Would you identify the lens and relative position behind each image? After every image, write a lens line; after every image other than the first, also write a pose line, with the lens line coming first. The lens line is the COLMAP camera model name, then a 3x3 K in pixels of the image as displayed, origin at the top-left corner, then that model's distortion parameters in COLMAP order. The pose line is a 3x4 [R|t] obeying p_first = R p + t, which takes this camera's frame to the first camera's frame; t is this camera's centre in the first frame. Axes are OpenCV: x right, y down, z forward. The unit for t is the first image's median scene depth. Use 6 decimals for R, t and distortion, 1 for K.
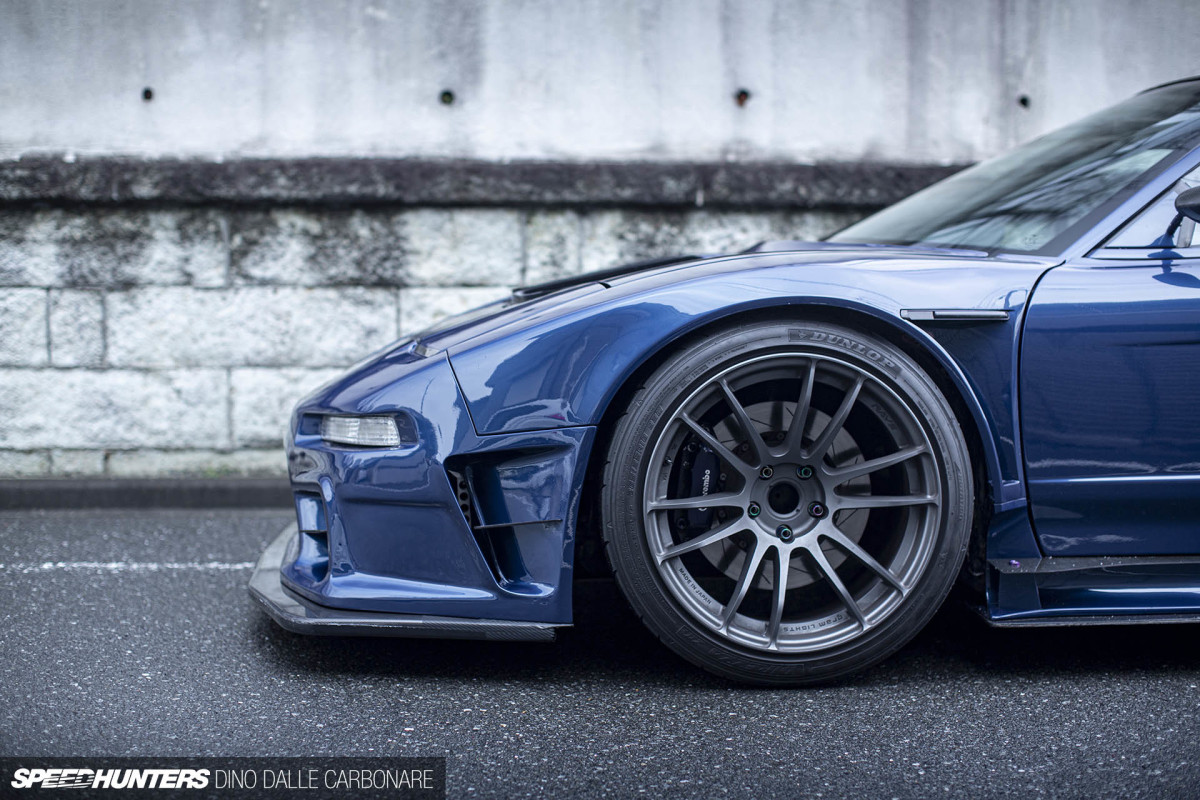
lens RADIAL K [[1732.3, 0, 599.8], [0, 1732.3, 391.8], [0, 0, 1]] dist [-0.109103, 0.000000]
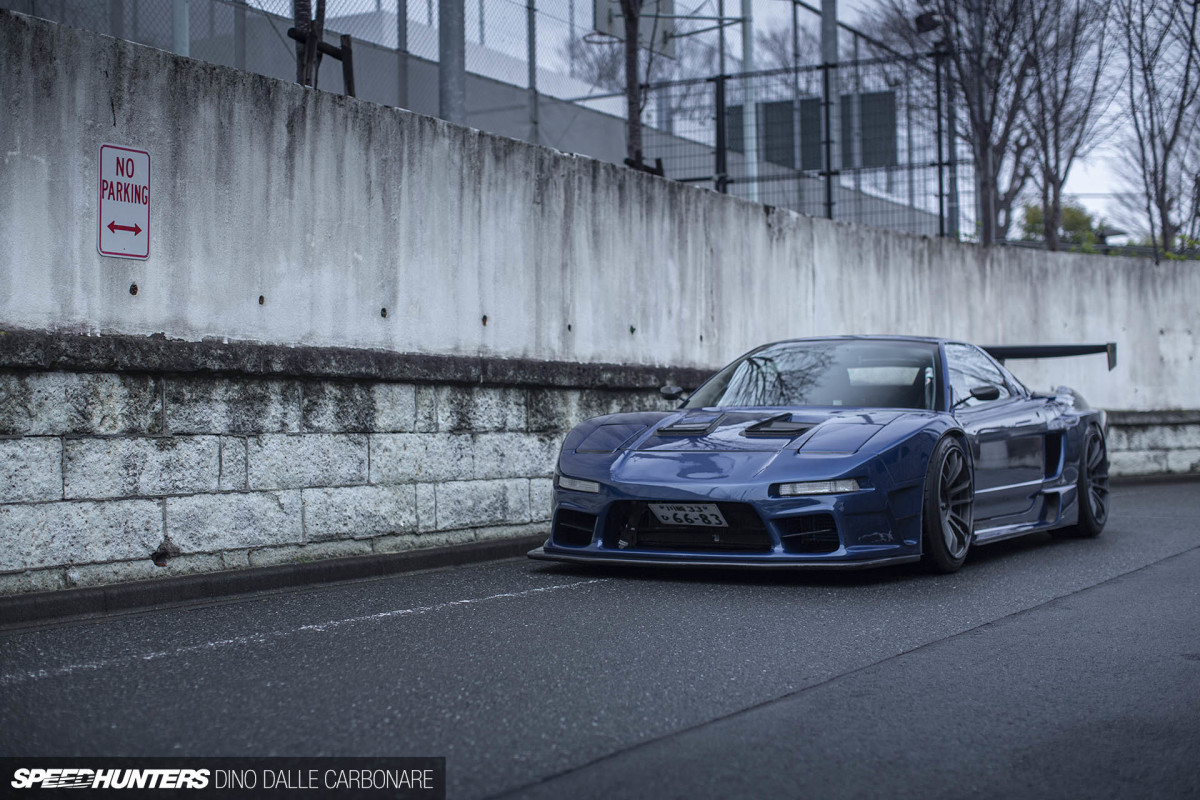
lens RADIAL K [[1732.3, 0, 600.5], [0, 1732.3, 404.8], [0, 0, 1]] dist [-0.109103, 0.000000]
pose [[0.553816, 0.005815, 0.832619, -1.306141], [0.065352, 0.996587, -0.050430, 0.005930], [-0.830070, 0.082342, 0.551546, -0.029276]]
